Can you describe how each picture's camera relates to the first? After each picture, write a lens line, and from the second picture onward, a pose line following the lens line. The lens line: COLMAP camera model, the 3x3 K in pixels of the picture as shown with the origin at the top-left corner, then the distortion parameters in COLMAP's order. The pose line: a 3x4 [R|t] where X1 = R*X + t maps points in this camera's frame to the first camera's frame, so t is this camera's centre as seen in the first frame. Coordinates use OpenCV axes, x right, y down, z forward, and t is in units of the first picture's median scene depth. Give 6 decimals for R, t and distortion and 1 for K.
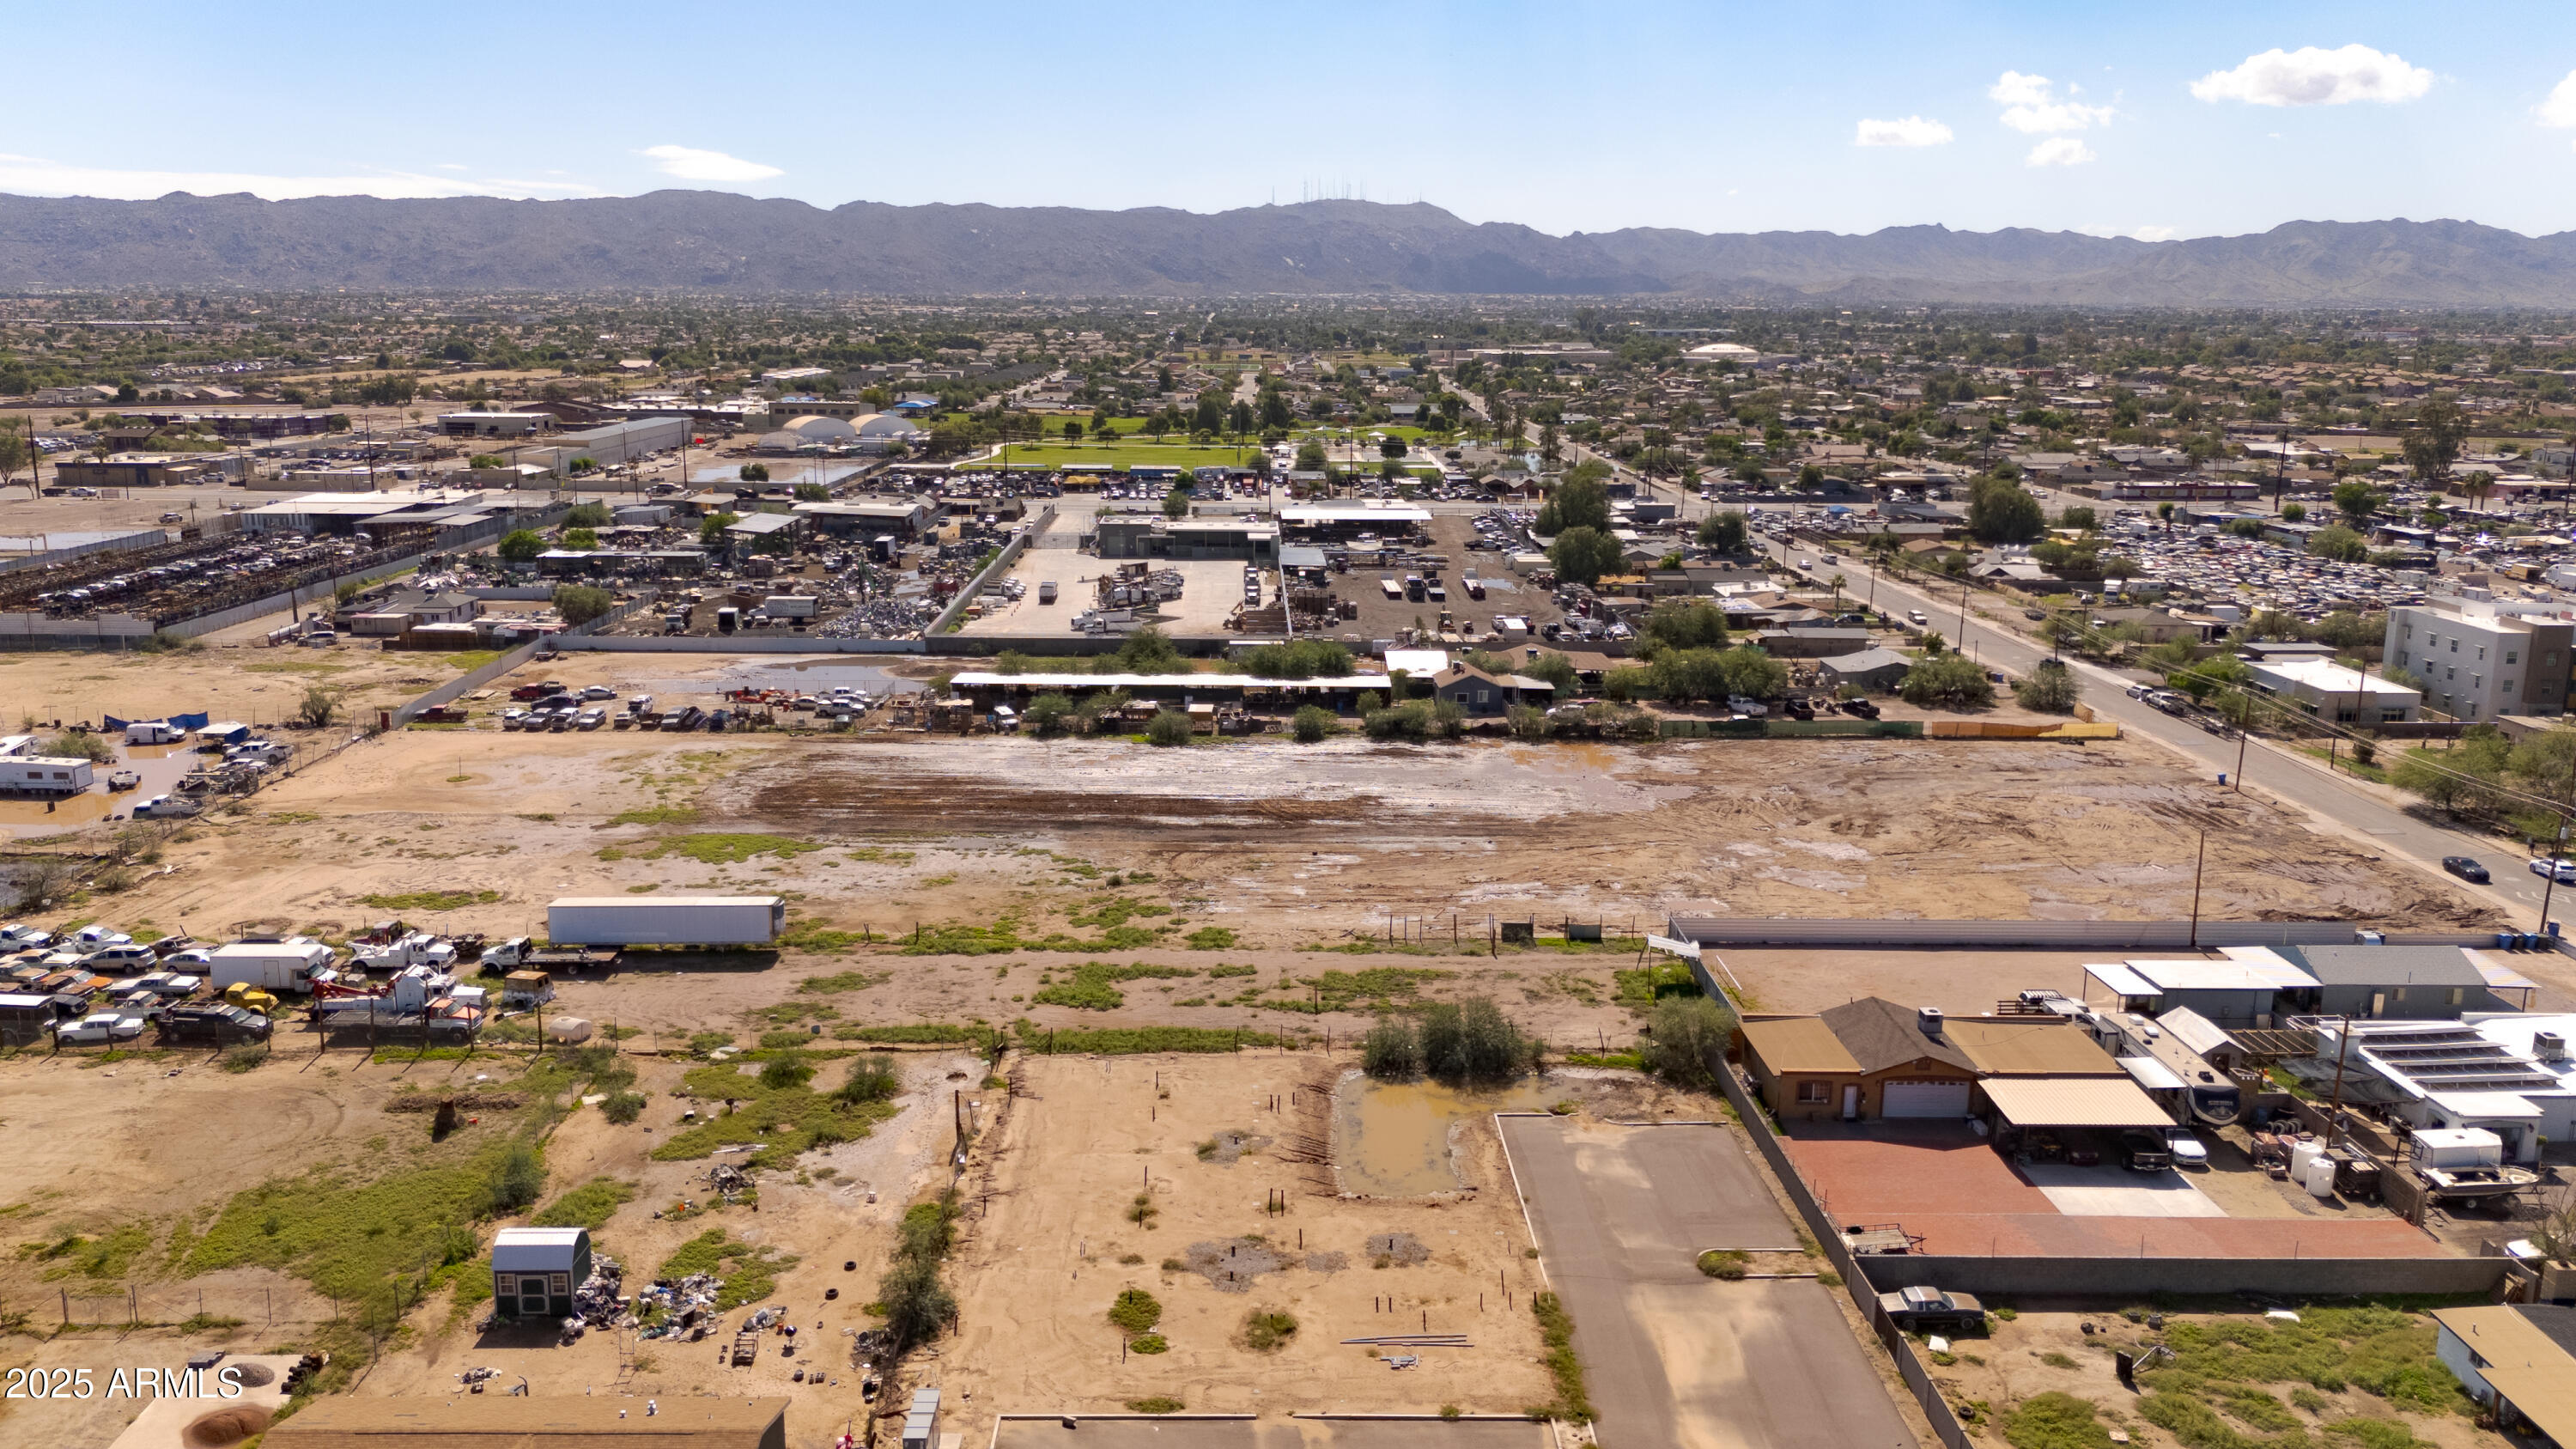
lens RADIAL K [[1894.8, 0, 1284.4], [0, 1894.8, 730.1], [0, 0, 1]] dist [0.060346, -0.057398]
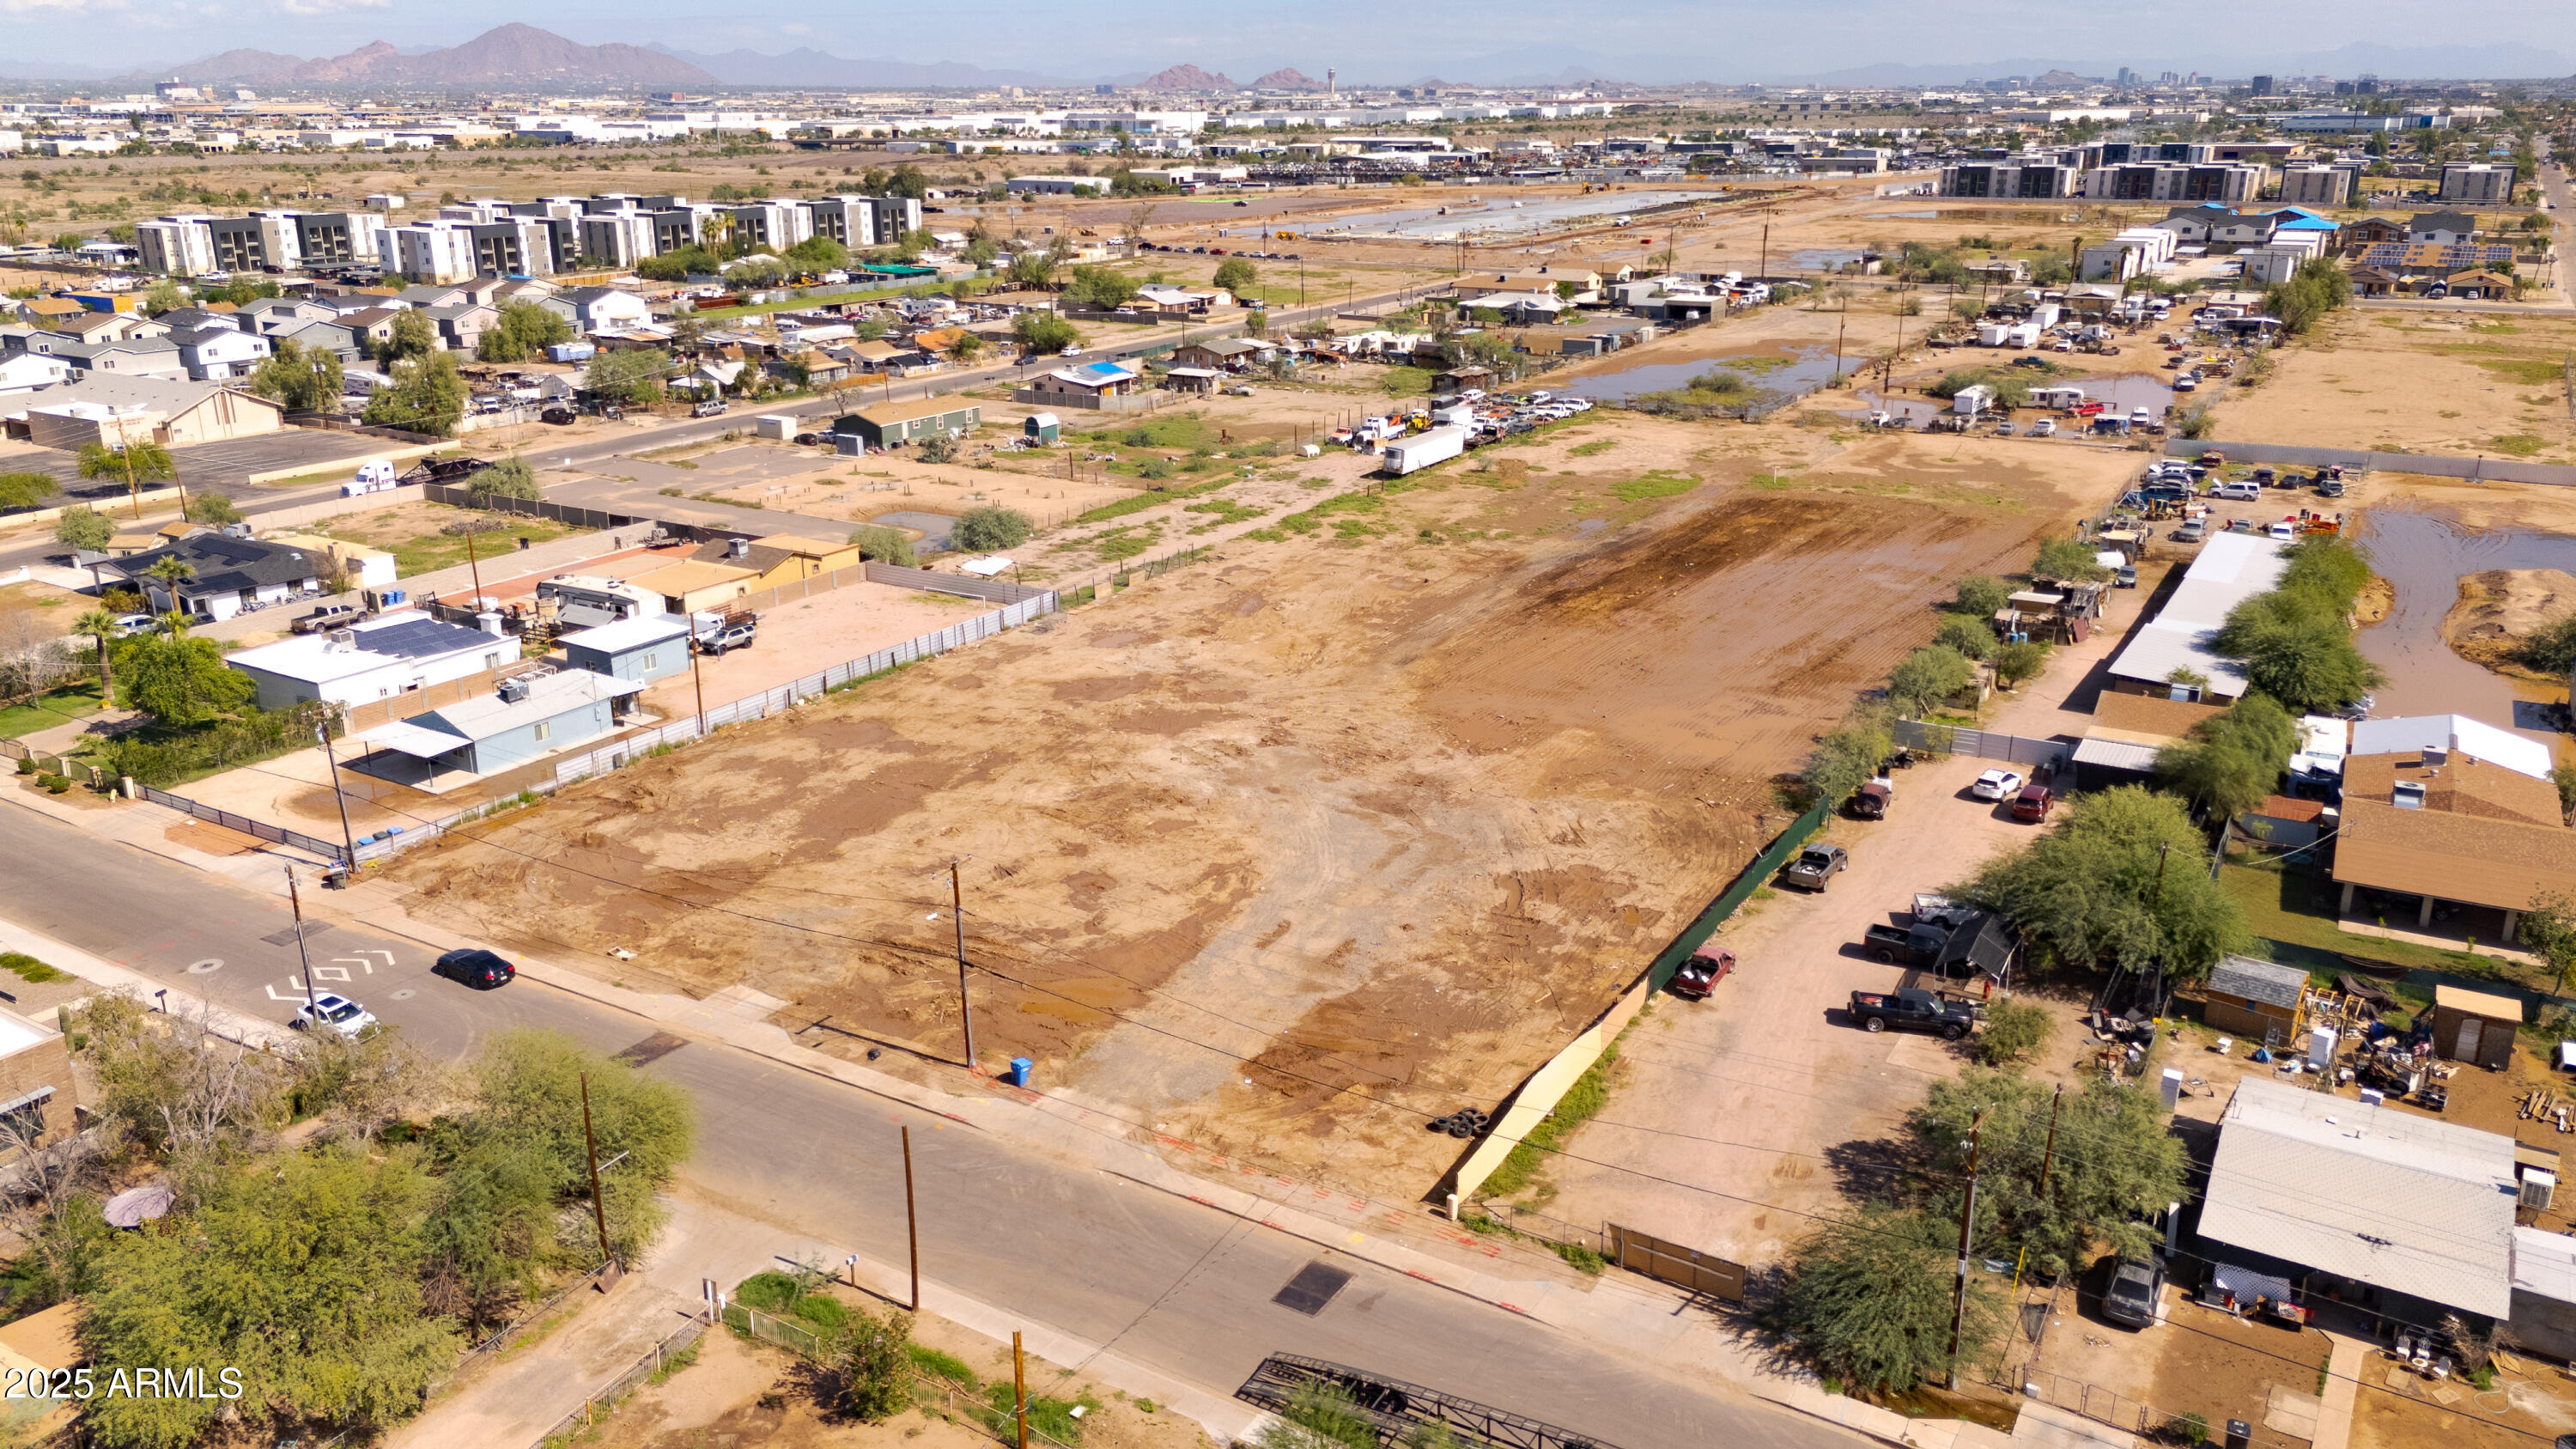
lens RADIAL K [[1890.4, 0, 1283.0], [0, 1890.4, 740.0], [0, 0, 1]] dist [0.058244, -0.046671]
pose [[-0.529021, 0.268342, -0.805065, 0.737335], [-0.186207, 0.888861, 0.418632, -0.222783], [0.827928, 0.371374, -0.420259, 1.118727]]
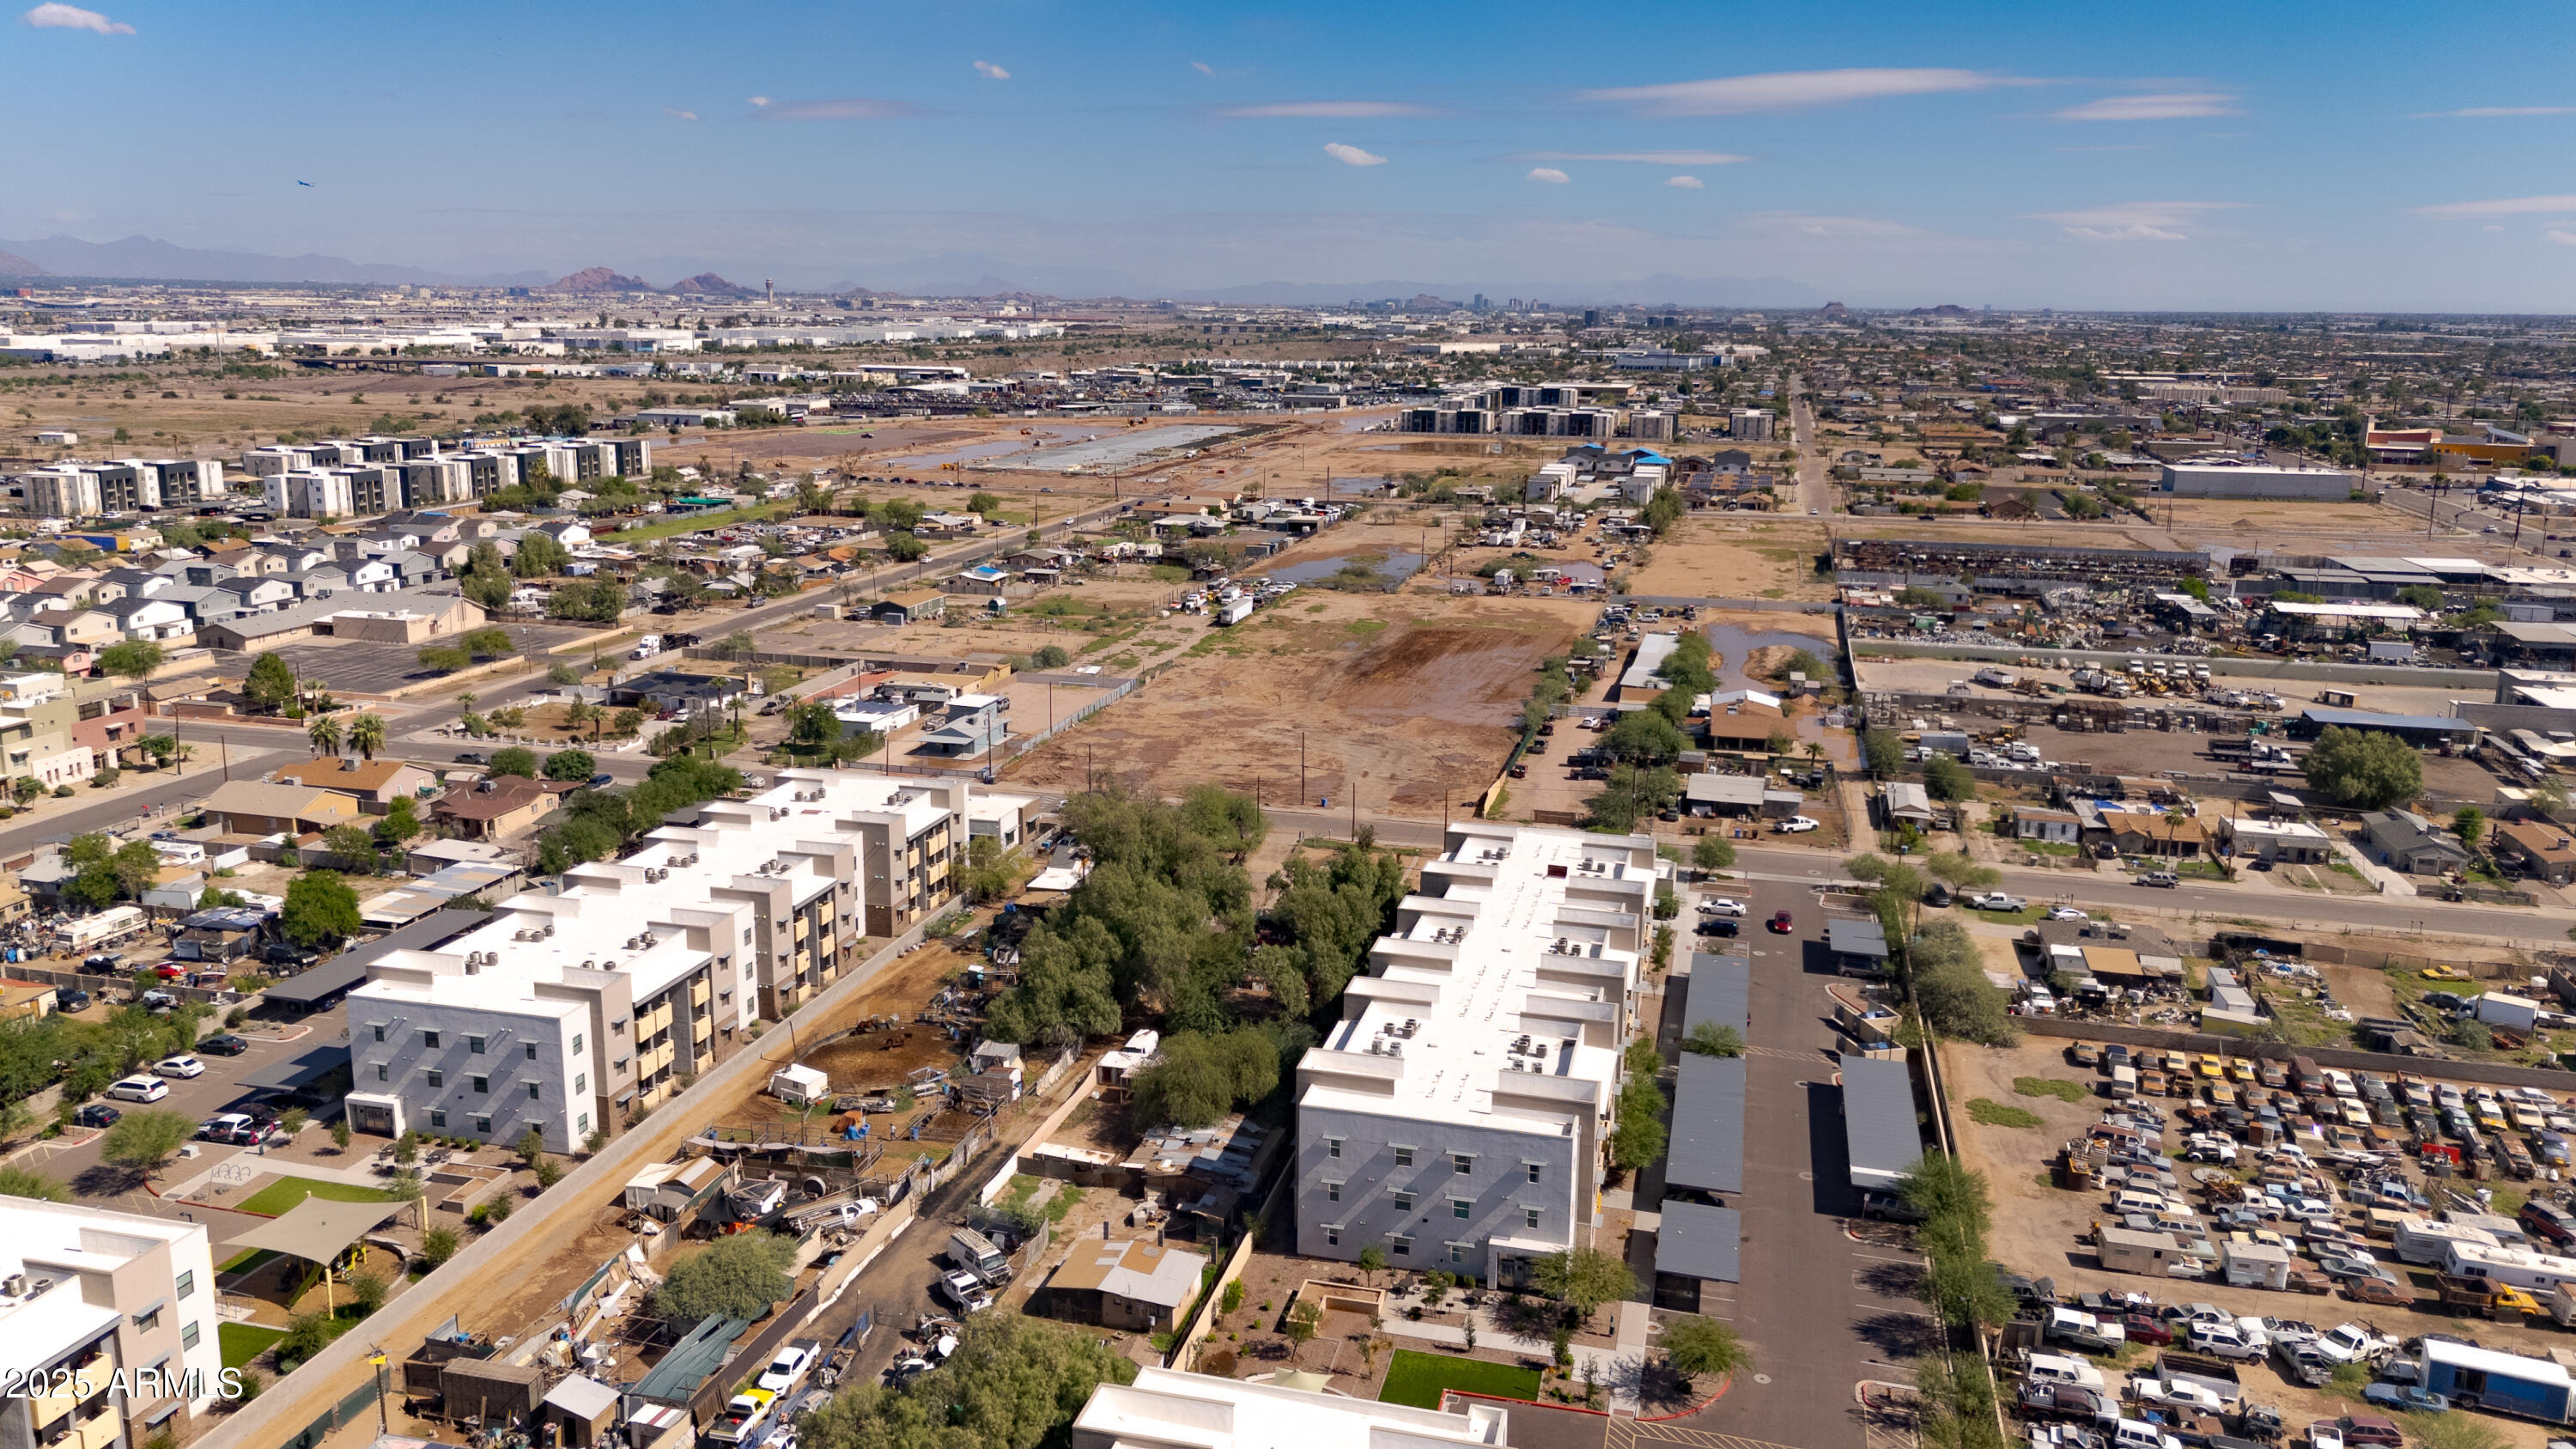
lens RADIAL K [[1885.3, 0, 1288.0], [0, 1885.3, 724.5], [0, 0, 1]] dist [0.080868, -0.092313]
pose [[-0.257964, 0.199537, -0.945325, 1.594645], [-0.225902, 0.938863, 0.259817, -0.332793], [0.939374, 0.280574, -0.197117, 1.128486]]
